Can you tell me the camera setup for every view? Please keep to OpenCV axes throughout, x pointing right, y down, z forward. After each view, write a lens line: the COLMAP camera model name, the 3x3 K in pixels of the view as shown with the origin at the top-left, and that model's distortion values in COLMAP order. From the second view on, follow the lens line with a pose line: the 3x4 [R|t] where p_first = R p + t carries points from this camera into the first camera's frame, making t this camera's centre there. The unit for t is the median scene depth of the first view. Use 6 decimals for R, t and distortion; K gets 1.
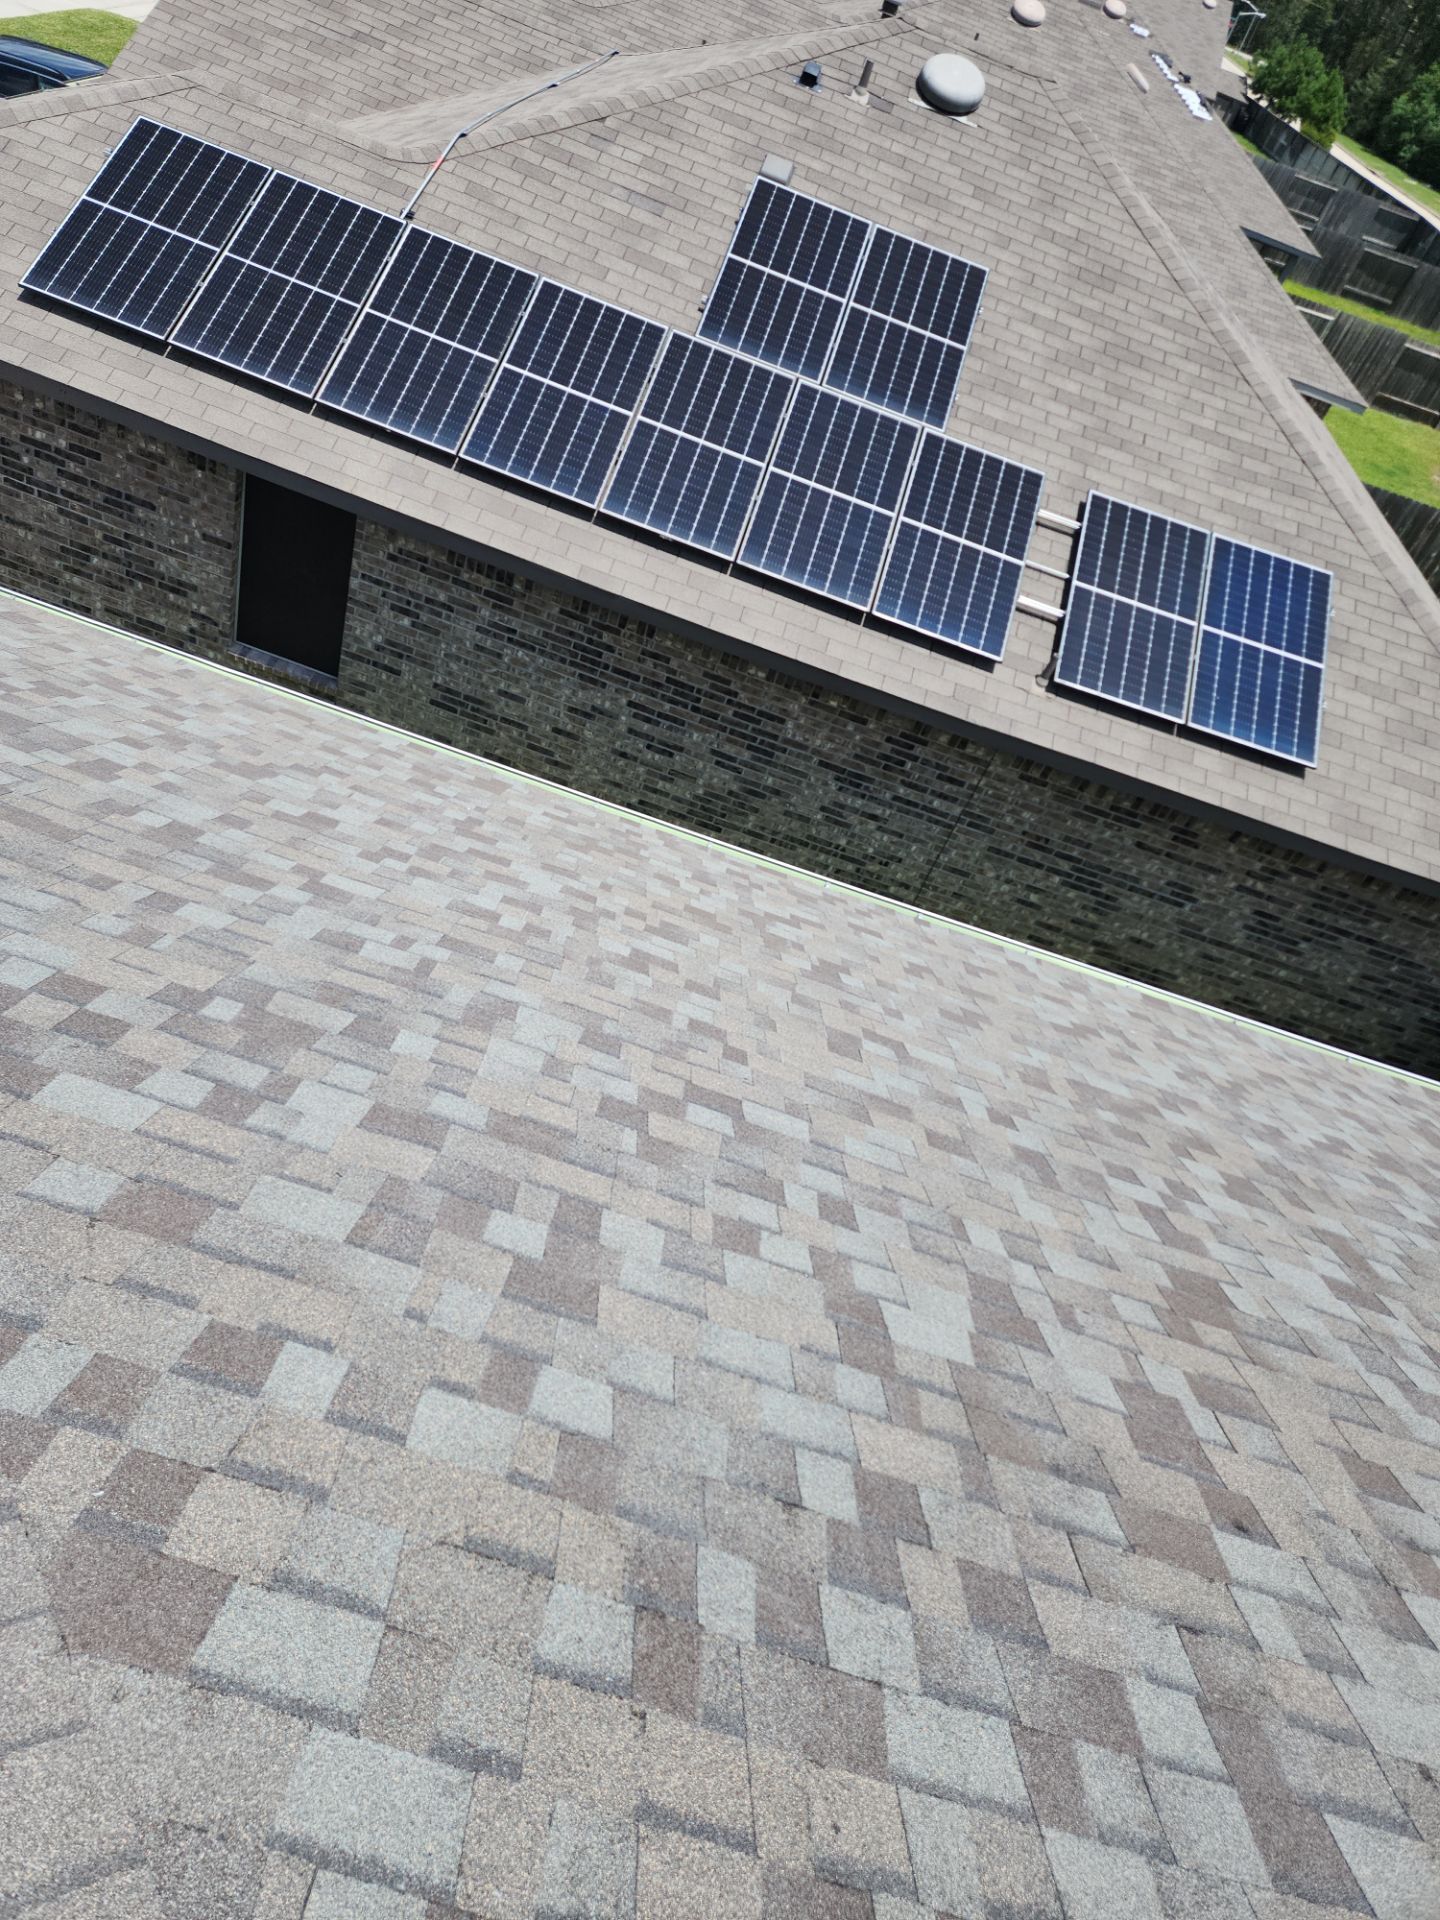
lens RADIAL K [[1231.3, 0, 712.4], [0, 1231.3, 920.9], [0, 0, 1]] dist [0.079405, -0.061315]
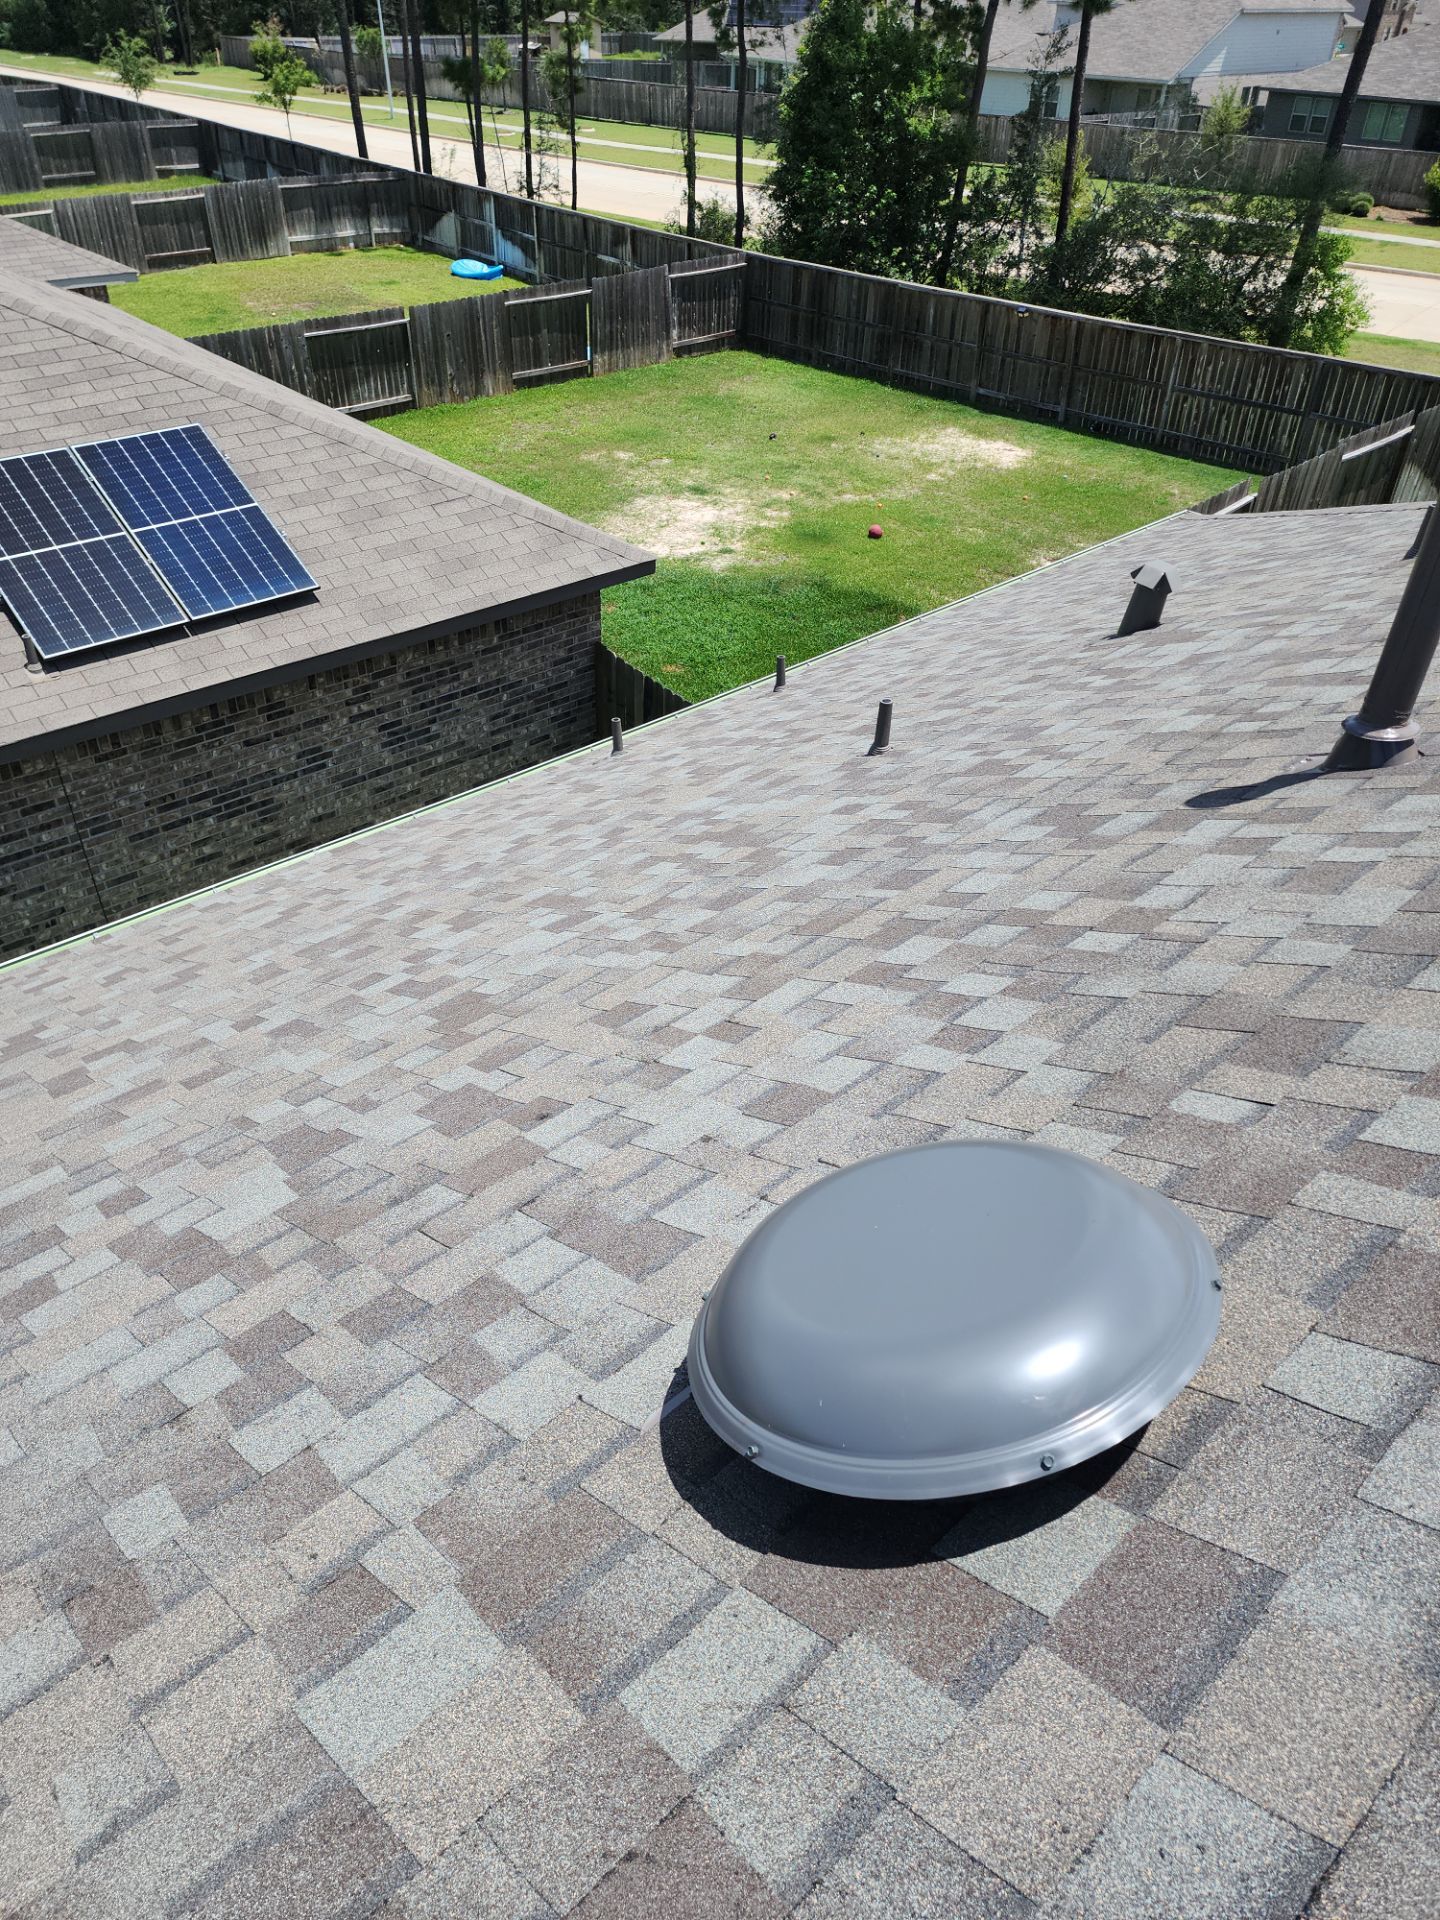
lens RADIAL K [[1245.1, 0, 712.6], [0, 1245.1, 952.8], [0, 0, 1]] dist [0.069894, -0.056722]
pose [[0.621408, -0.664743, 0.414692, 0.054970], [0.633908, 0.737631, 0.232508, 0.079490], [-0.460448, 0.118394, 0.879756, -0.049615]]
